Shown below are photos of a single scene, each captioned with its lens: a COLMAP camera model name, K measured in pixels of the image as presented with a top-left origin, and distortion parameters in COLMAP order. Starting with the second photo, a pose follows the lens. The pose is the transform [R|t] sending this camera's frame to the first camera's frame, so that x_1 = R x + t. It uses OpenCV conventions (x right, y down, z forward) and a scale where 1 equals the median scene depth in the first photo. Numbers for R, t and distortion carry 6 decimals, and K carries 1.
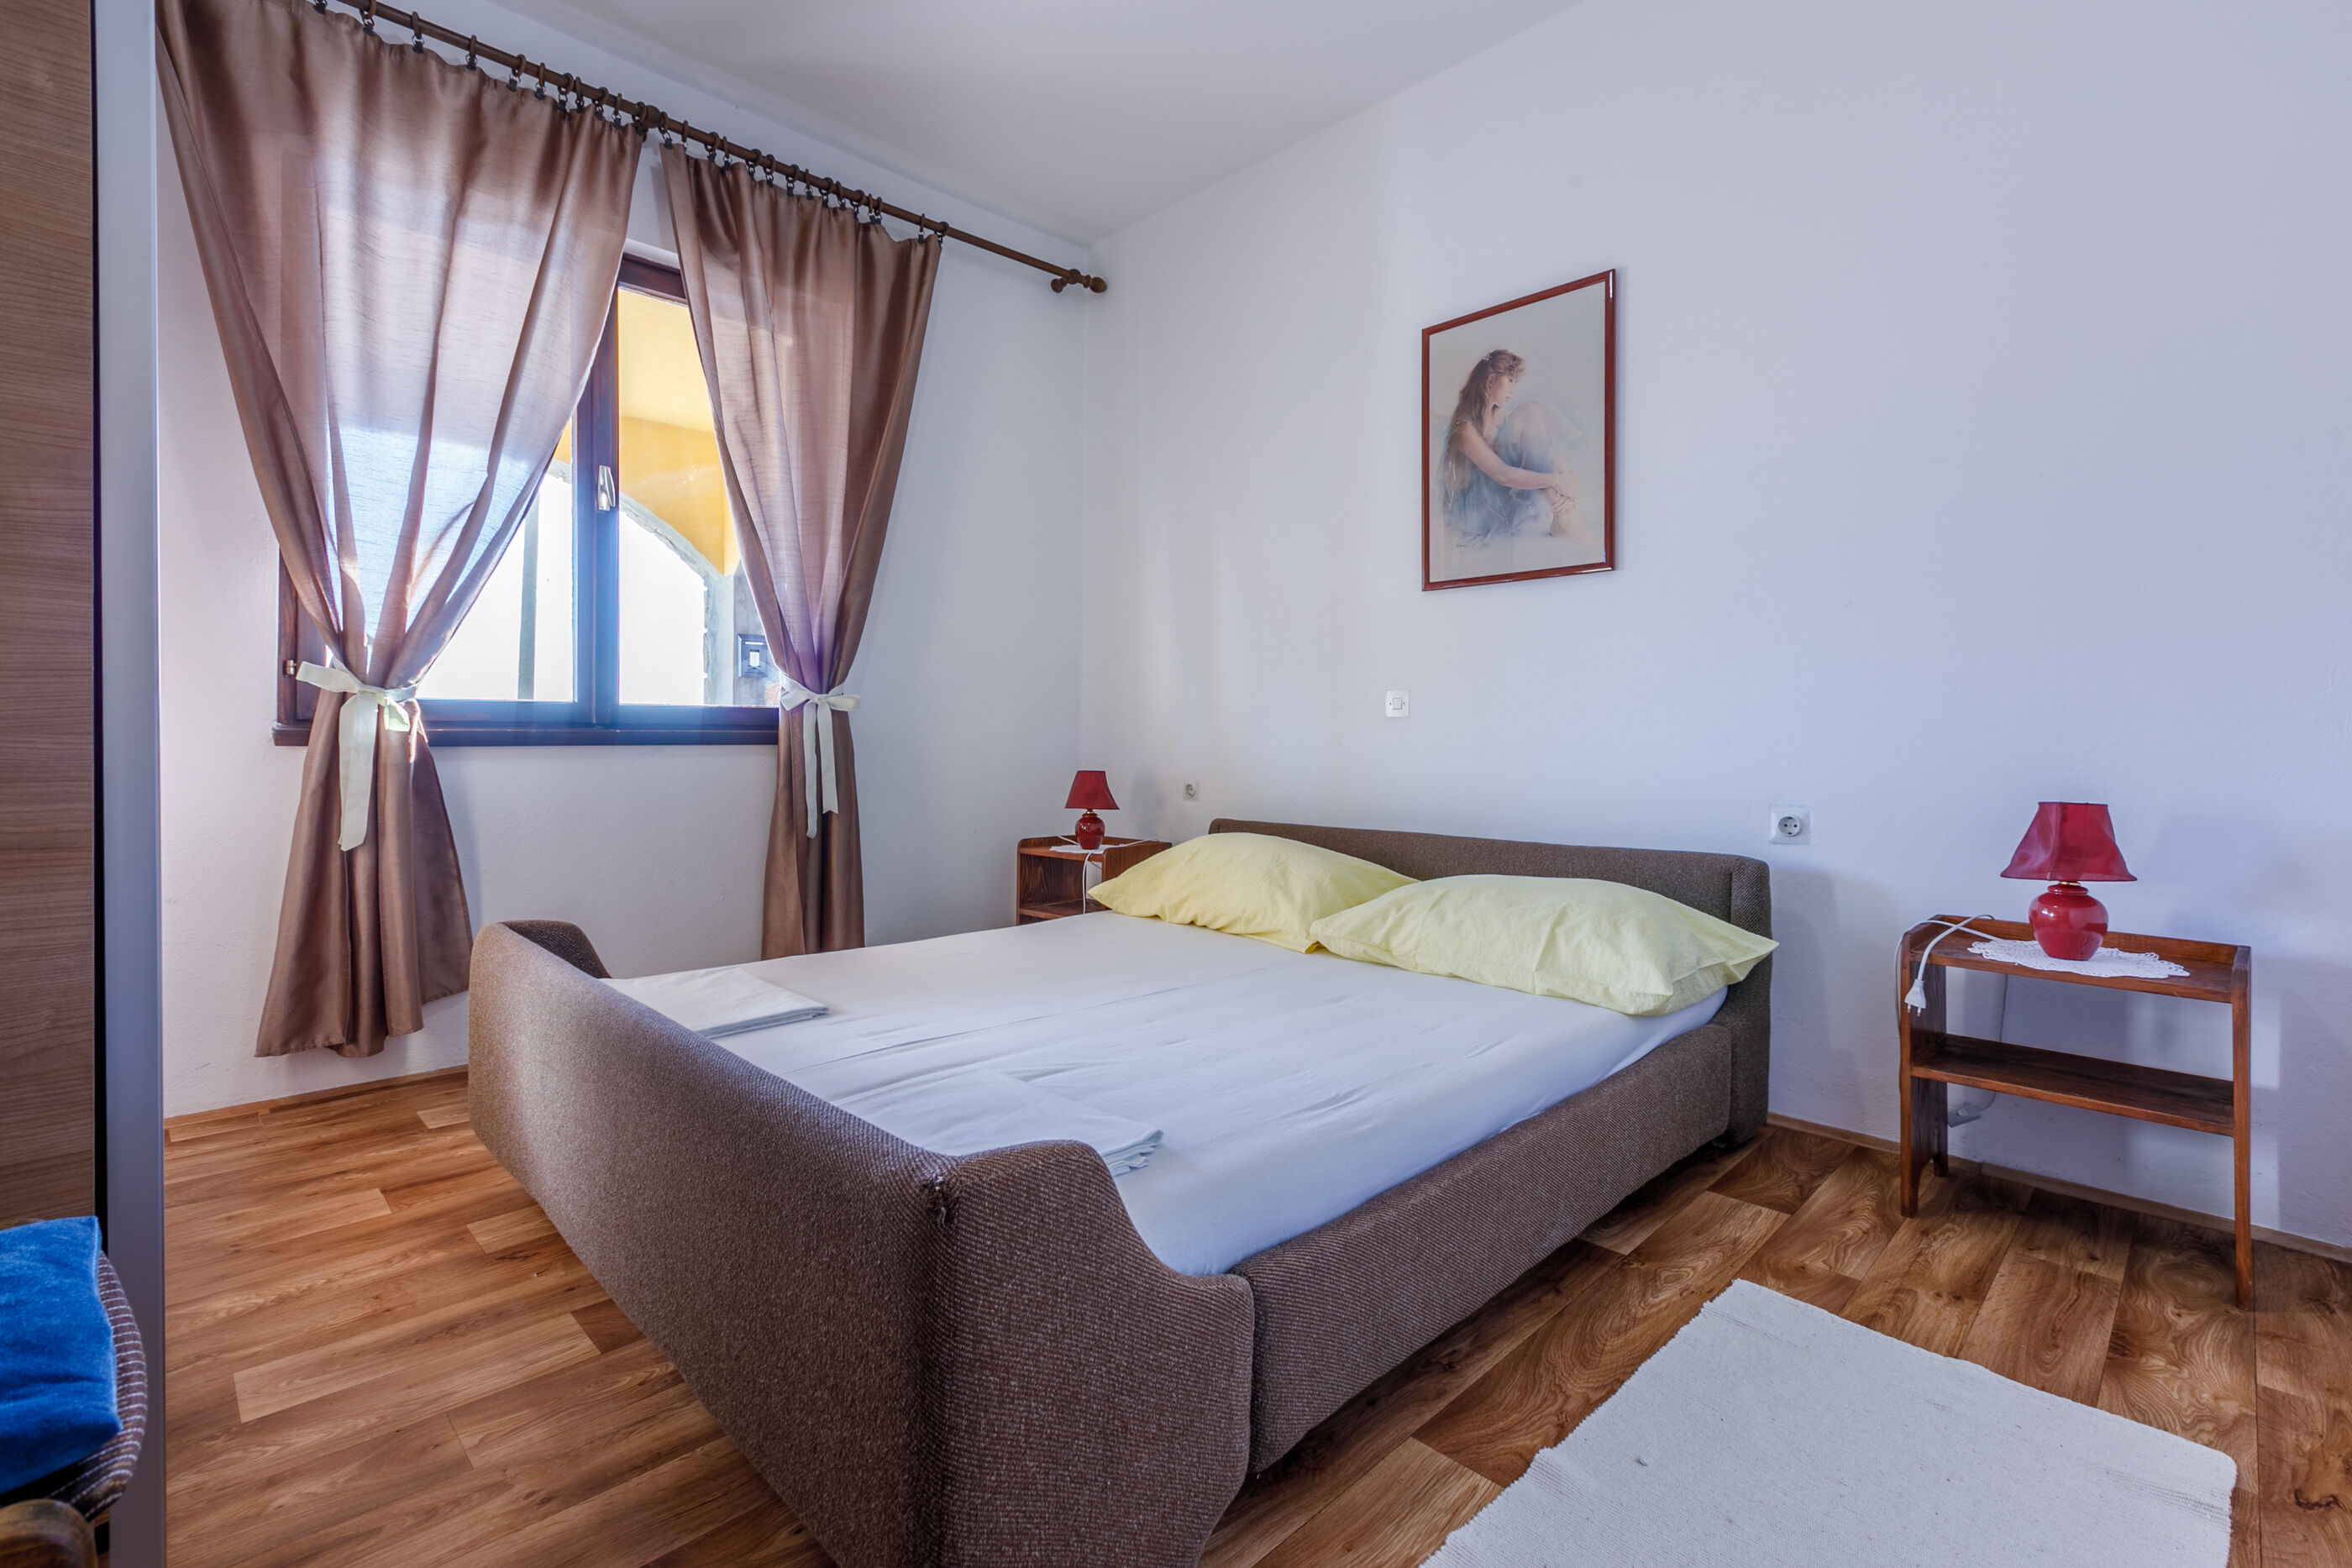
lens RADIAL K [[1064.5, 0, 1184.7], [0, 1064.5, 770.7], [0, 0, 1]] dist [-0.004798, 0.000034]
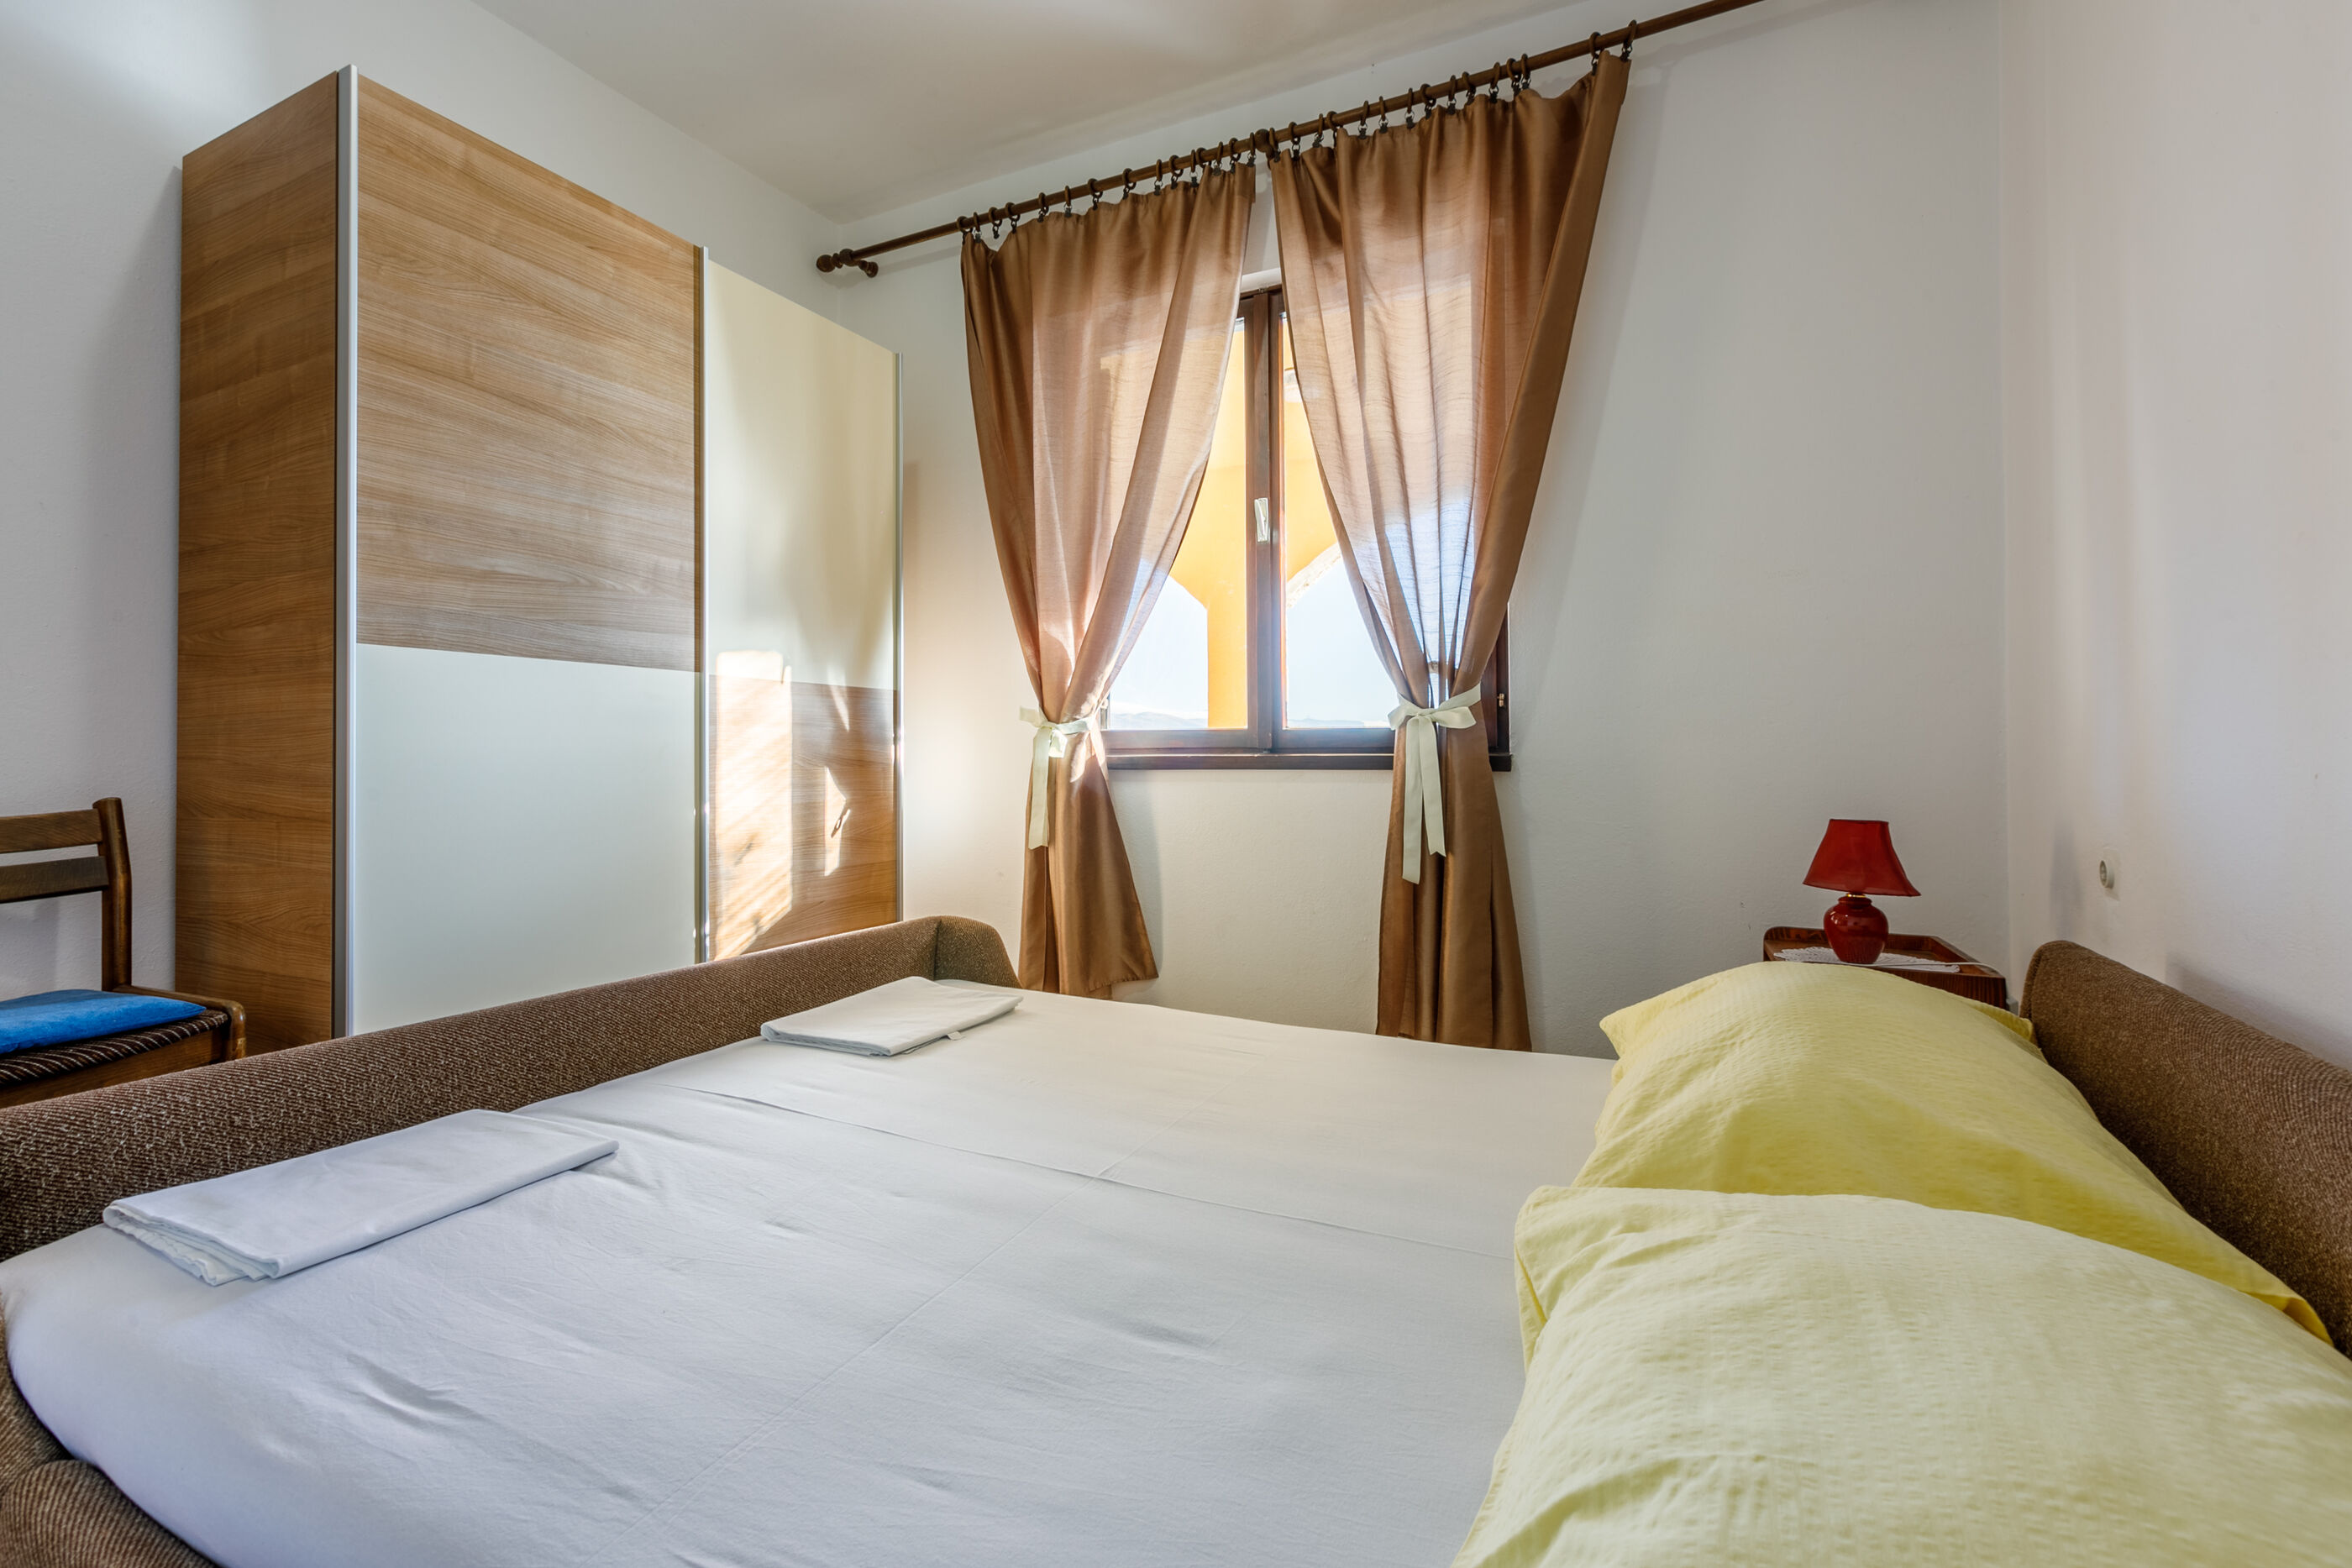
lens RADIAL K [[1065.8, 0, 1175.9], [0, 1065.8, 761.5], [0, 0, 1]] dist [0.001540, -0.001815]
pose [[0.301786, 0.002498, -0.953372, 0.422324], [-0.027122, 0.999614, -0.005966, -0.023222], [0.952990, 0.027658, 0.301737, 0.622173]]
